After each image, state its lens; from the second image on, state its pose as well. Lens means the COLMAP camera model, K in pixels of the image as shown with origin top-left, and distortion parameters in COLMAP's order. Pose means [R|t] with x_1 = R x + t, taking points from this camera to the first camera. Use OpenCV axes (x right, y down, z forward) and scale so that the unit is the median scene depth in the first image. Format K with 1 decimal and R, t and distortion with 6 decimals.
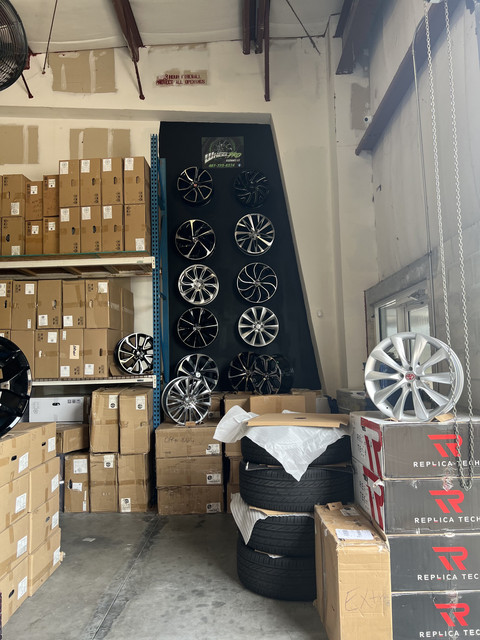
lens RADIAL K [[479.7, 0, 242.7], [0, 479.7, 329.5], [0, 0, 1]] dist [0.064881, -0.084693]
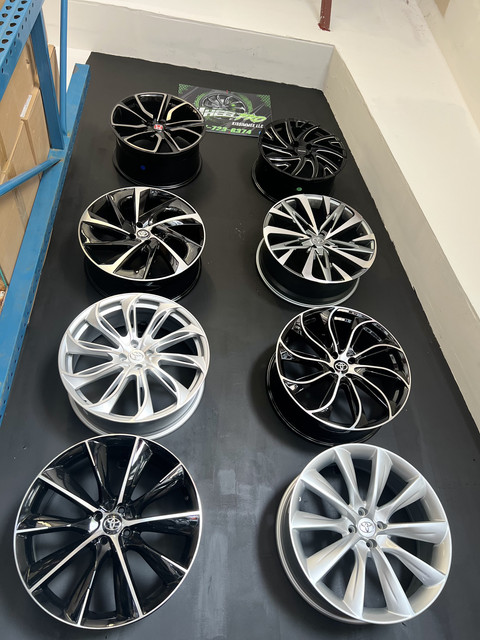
lens RADIAL K [[489.9, 0, 240.4], [0, 489.9, 320.5], [0, 0, 1]] dist [-0.003790, -0.004439]
pose [[0.988347, 0.085845, 0.125703, -0.073236], [-0.013129, 0.870800, -0.491461, 0.025852], [-0.151652, 0.484084, 0.861780, 0.770001]]
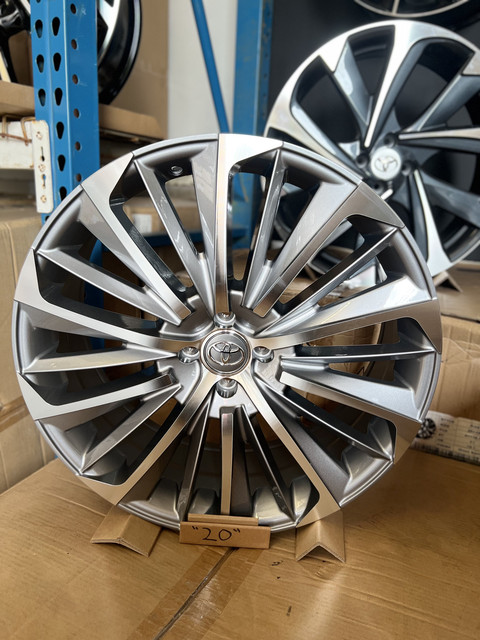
lens RADIAL K [[485.0, 0, 239.2], [0, 485.0, 323.8], [0, 0, 1]] dist [0.055117, -0.070513]
pose [[0.887521, 0.180369, -0.423998, -0.054181], [-0.031433, 0.941755, 0.334827, 0.090310], [0.459694, -0.283838, 0.841497, 0.799389]]
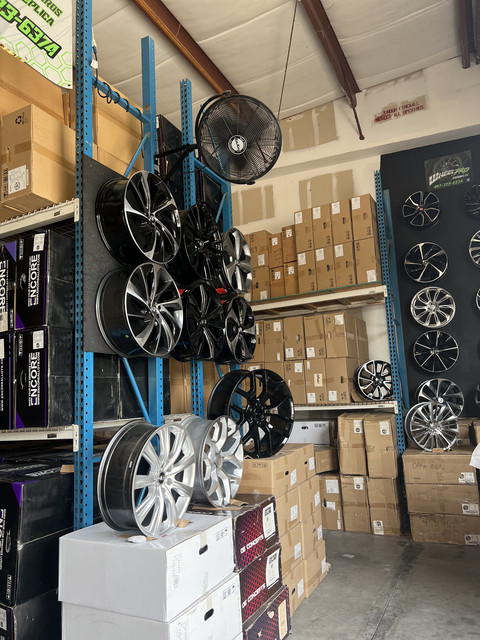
lens RADIAL K [[484.2, 0, 239.0], [0, 484.2, 327.7], [0, 0, 1]] dist [0.052194, -0.064749]
pose [[0.895808, -0.079937, -0.437194, -0.014860], [0.056440, 0.996189, -0.066499, -0.008512], [0.440844, 0.034895, 0.896905, -0.068505]]
